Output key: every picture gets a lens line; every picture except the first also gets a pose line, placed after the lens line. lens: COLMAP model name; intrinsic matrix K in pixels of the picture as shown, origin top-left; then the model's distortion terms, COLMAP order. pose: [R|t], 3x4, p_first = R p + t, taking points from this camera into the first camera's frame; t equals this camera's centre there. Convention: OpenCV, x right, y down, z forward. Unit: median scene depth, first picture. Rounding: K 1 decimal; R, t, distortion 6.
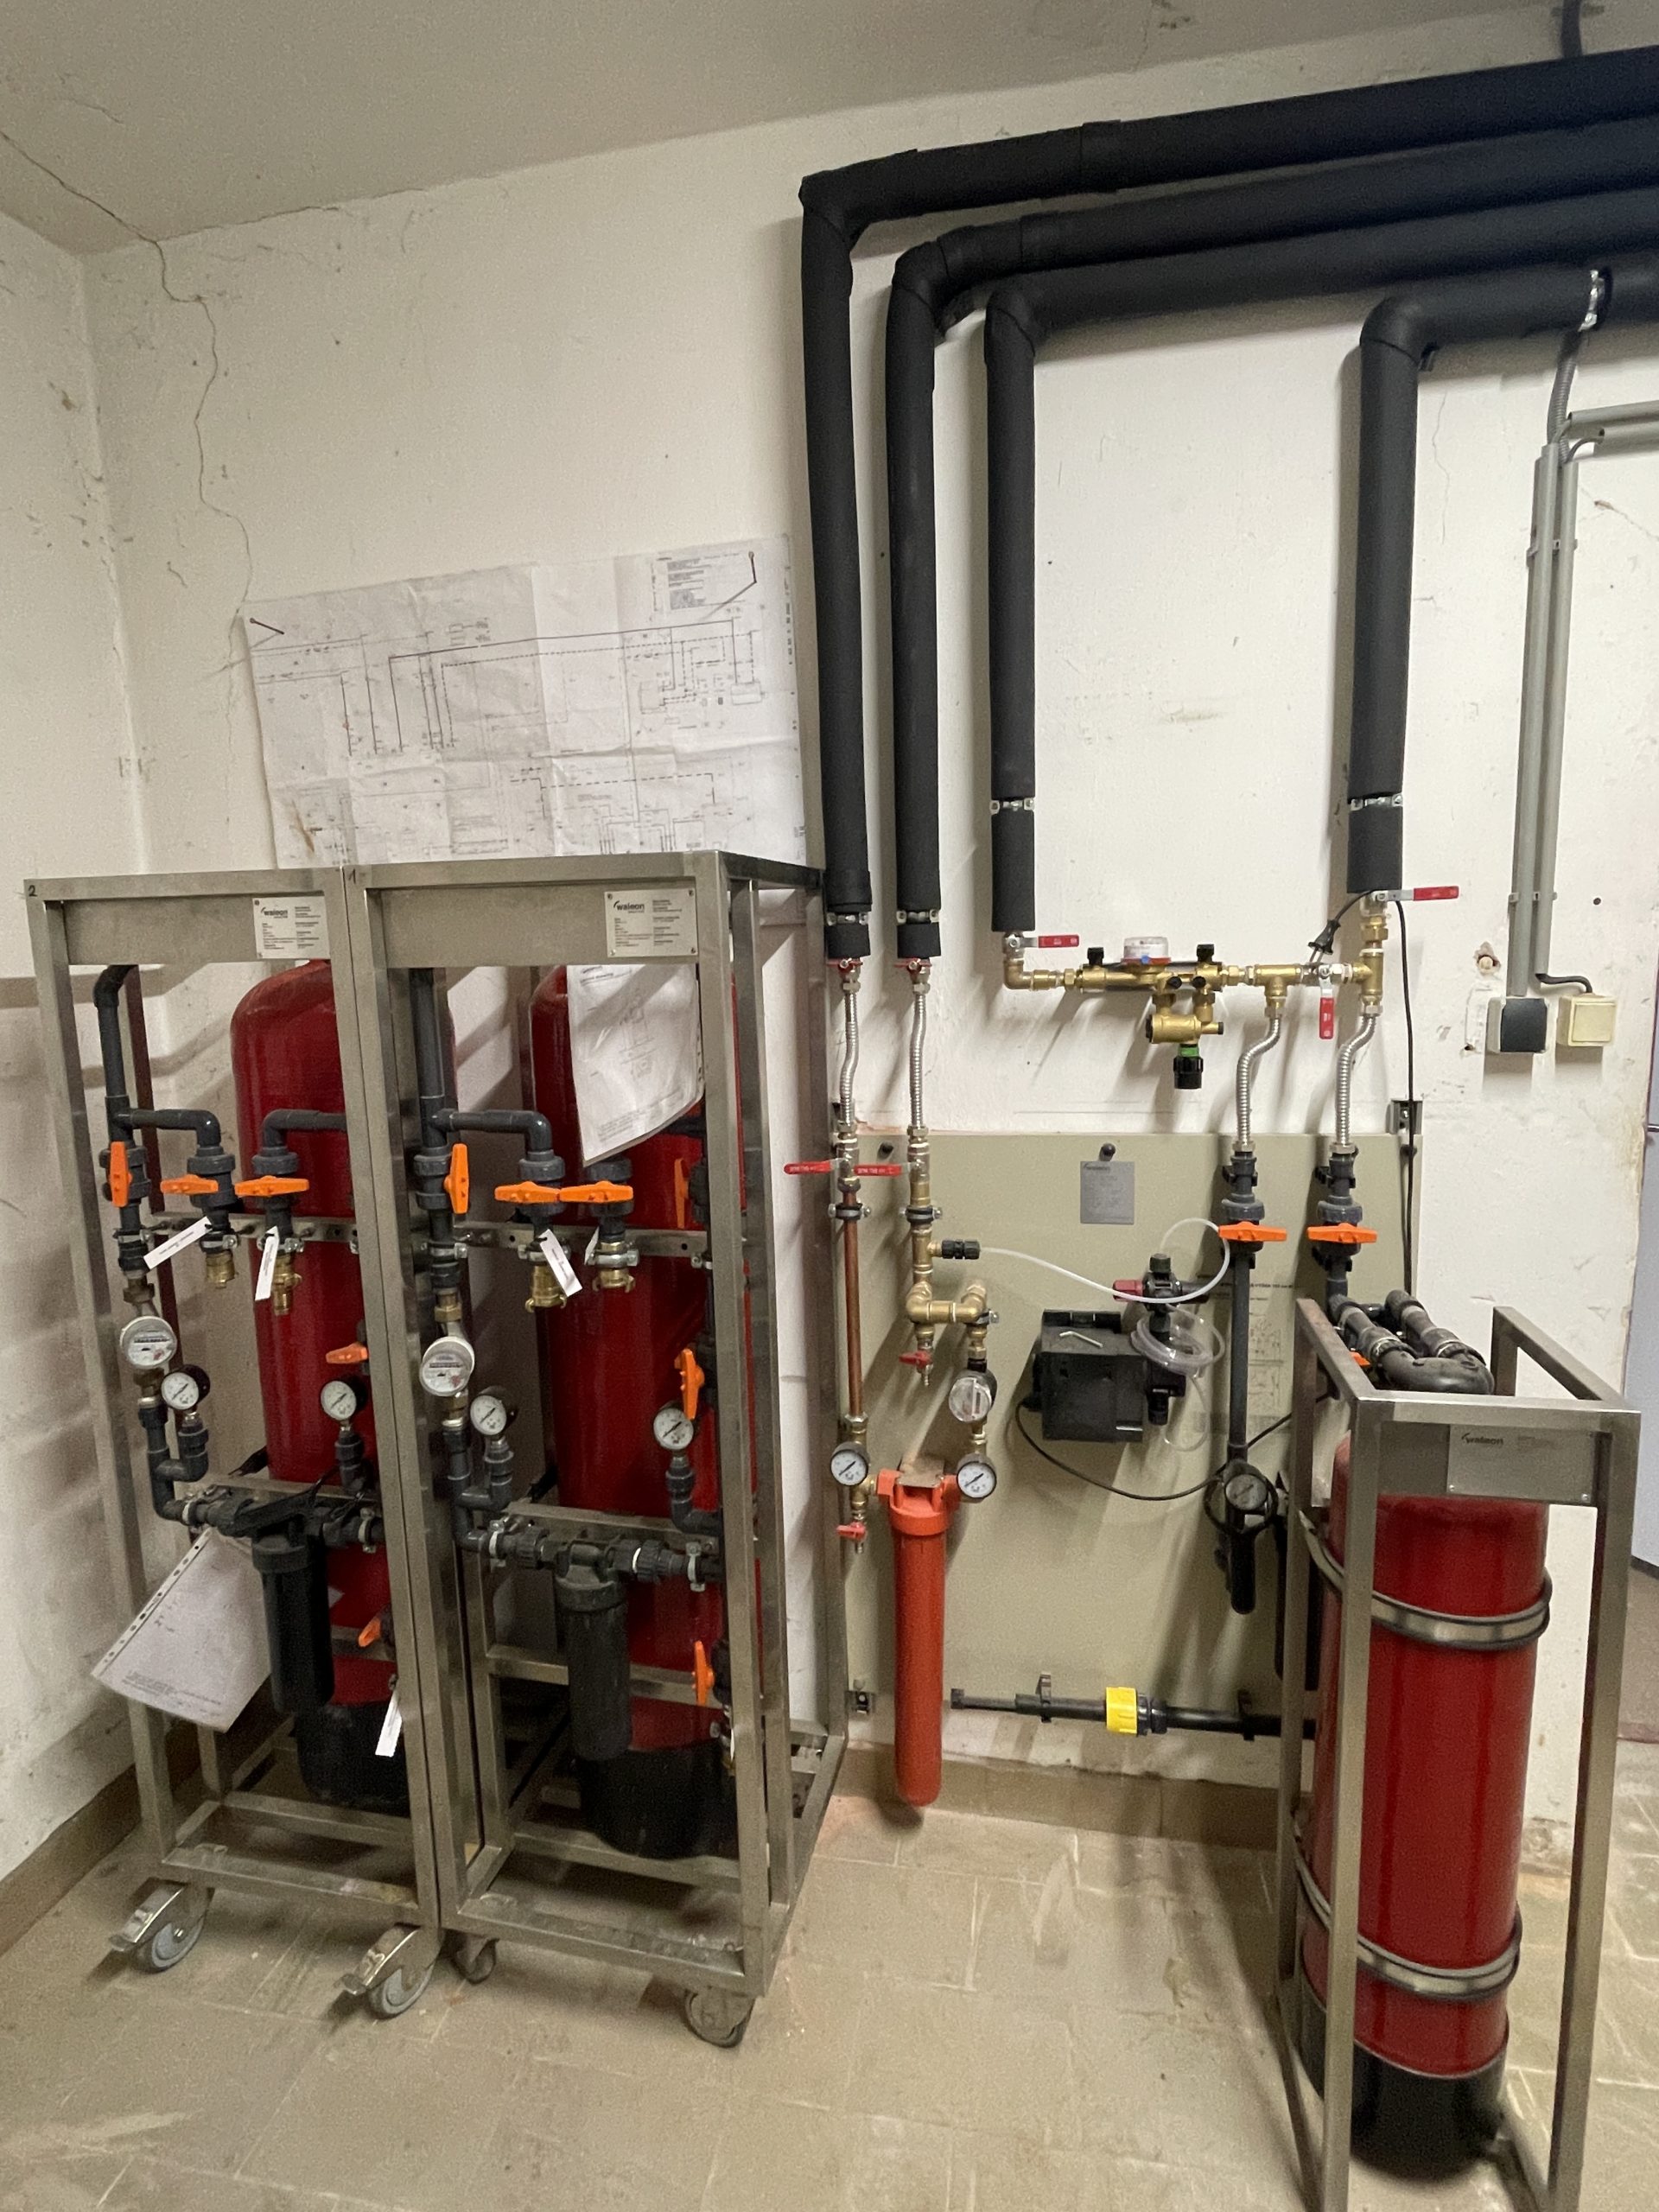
lens RADIAL K [[1097.8, 0, 831.4], [0, 1097.8, 1093.5], [0, 0, 1]] dist [0.000134, 0.001679]
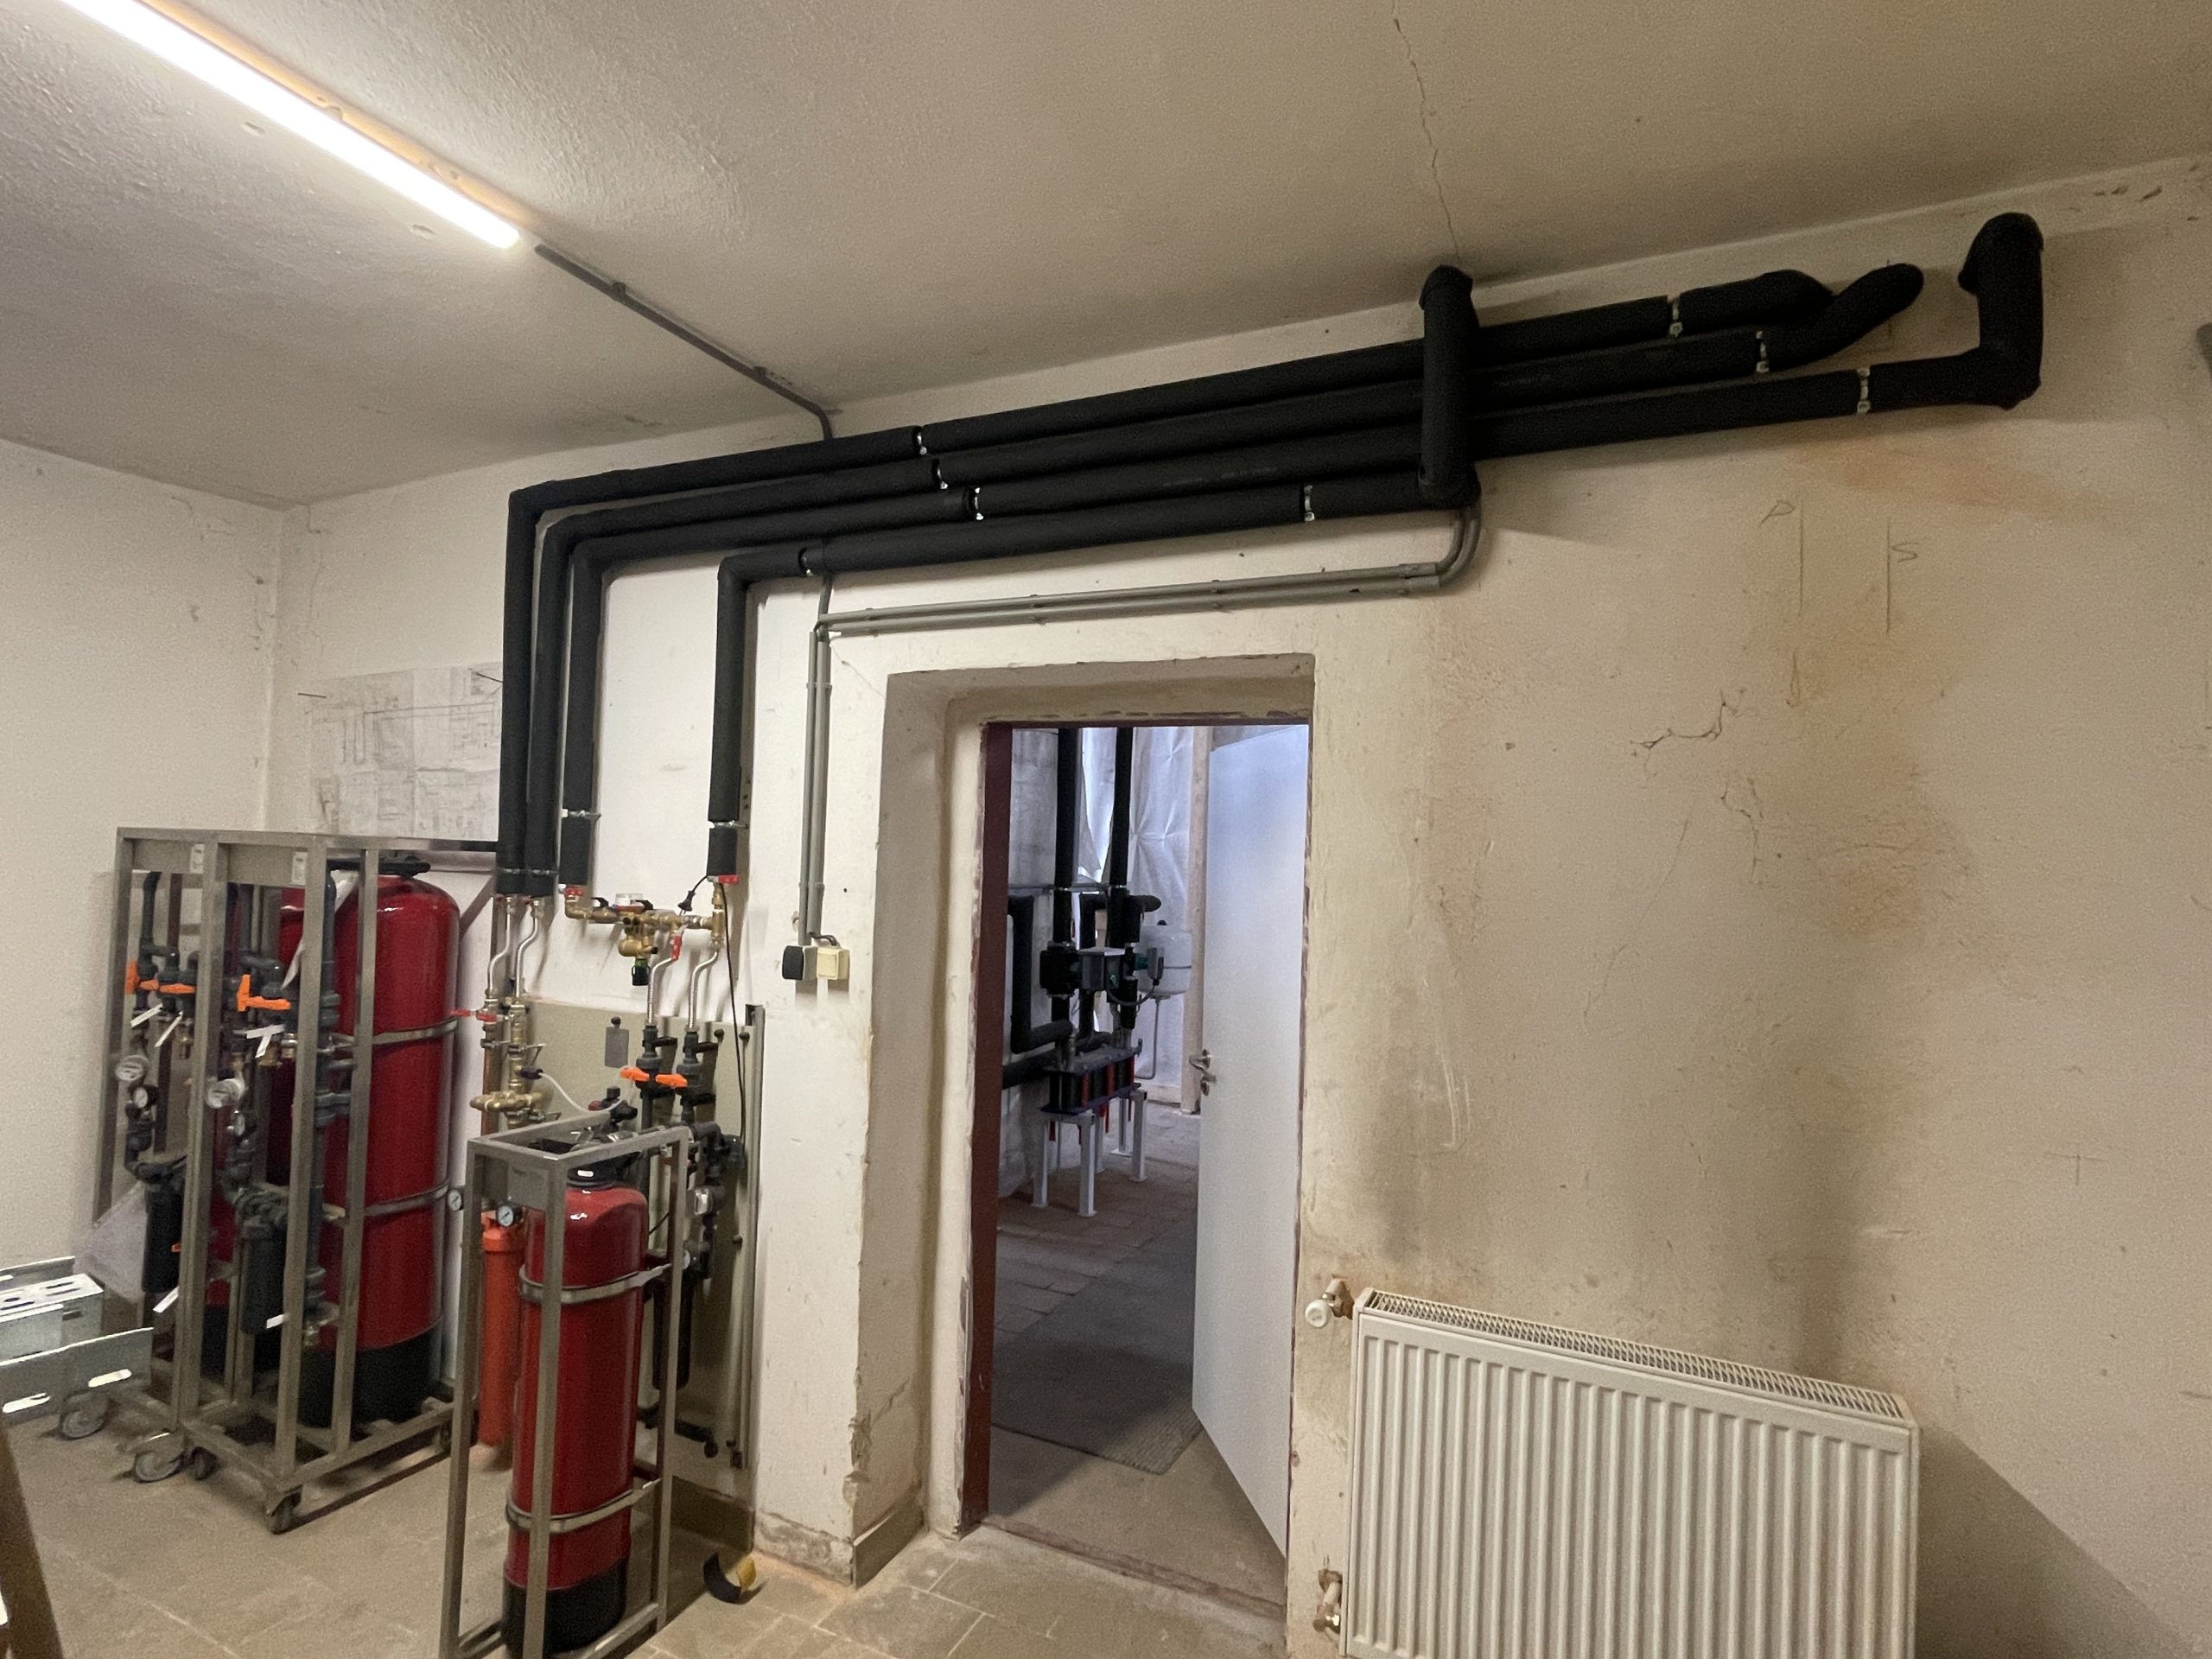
lens RADIAL K [[1097.8, 0, 1107.4], [0, 1097.8, 835.4], [0, 0, 1]] dist [0.000134, 0.001679]
pose [[0.964375, 0.057126, -0.258297, 1.442604], [-0.099908, 0.982744, -0.155671, -0.040551], [0.244946, 0.175931, 0.953441, -0.457777]]
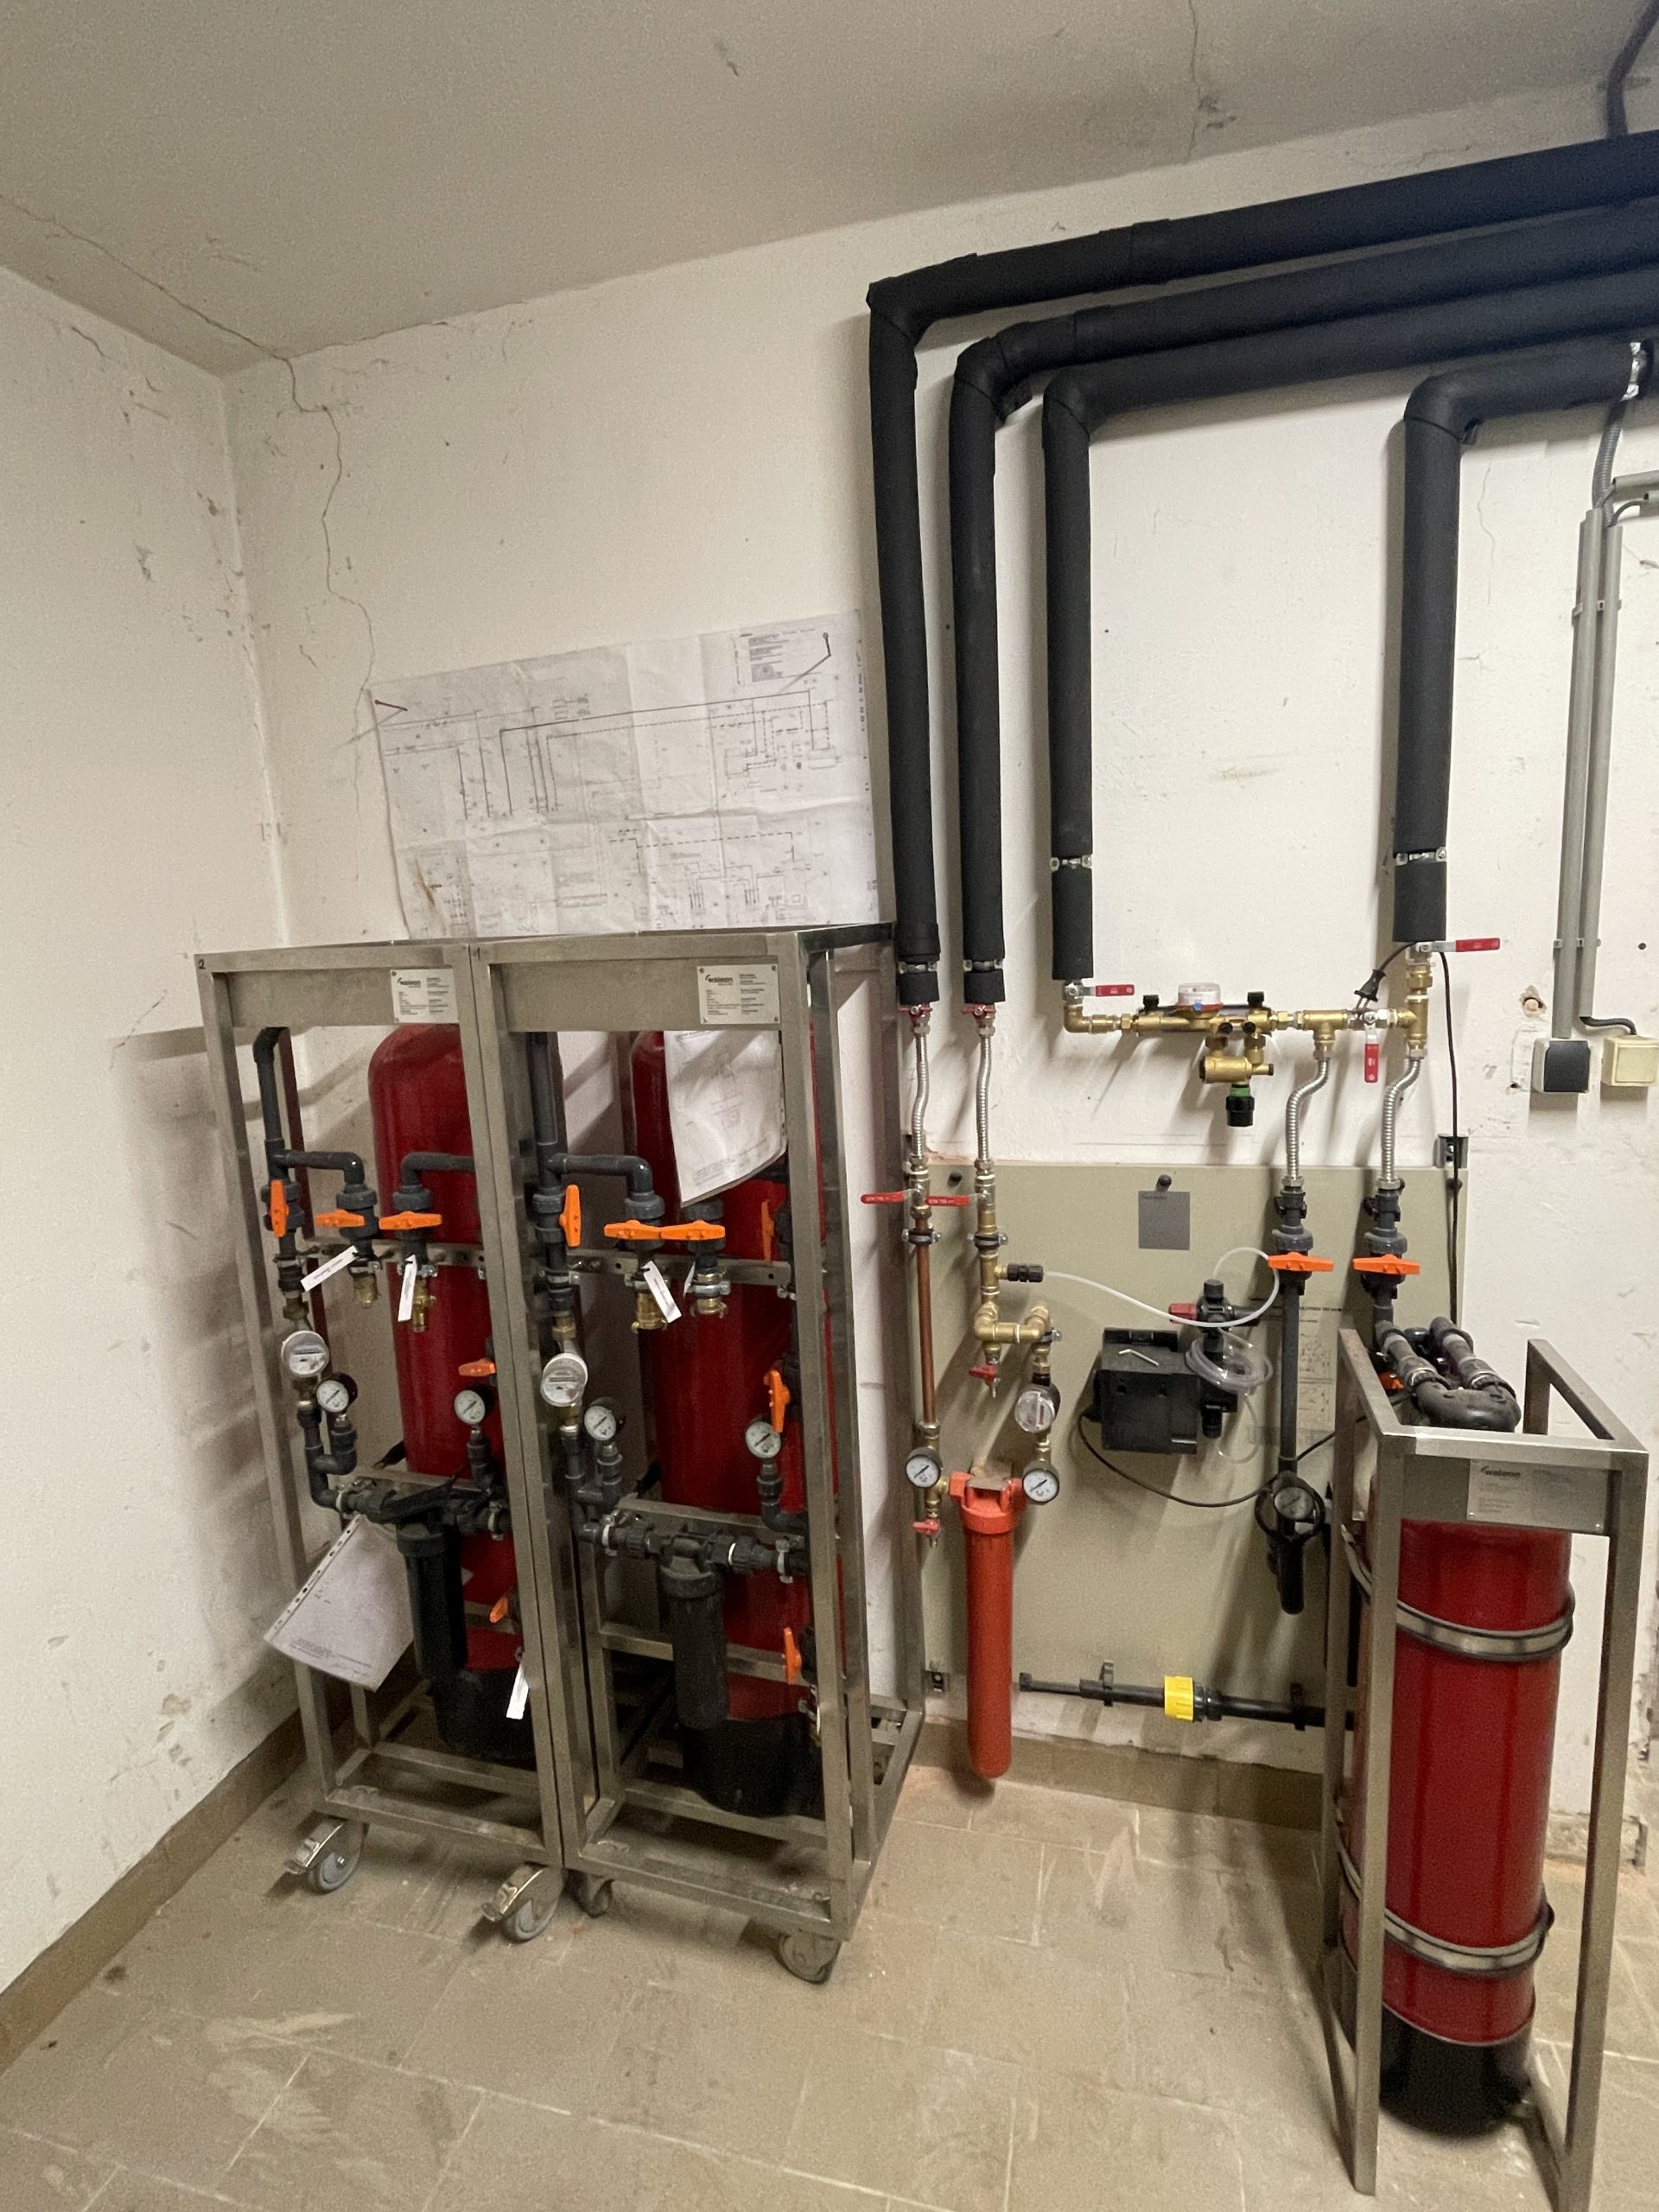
lens RADIAL K [[1097.8, 0, 834.7], [0, 1097.8, 1091.2], [0, 0, 1]] dist [0.000134, 0.001679]
pose [[0.997273, -0.007152, -0.073449, 0.012023], [0.009095, 0.999617, 0.026155, -0.070128], [0.073234, -0.026751, 0.996956, -0.089768]]
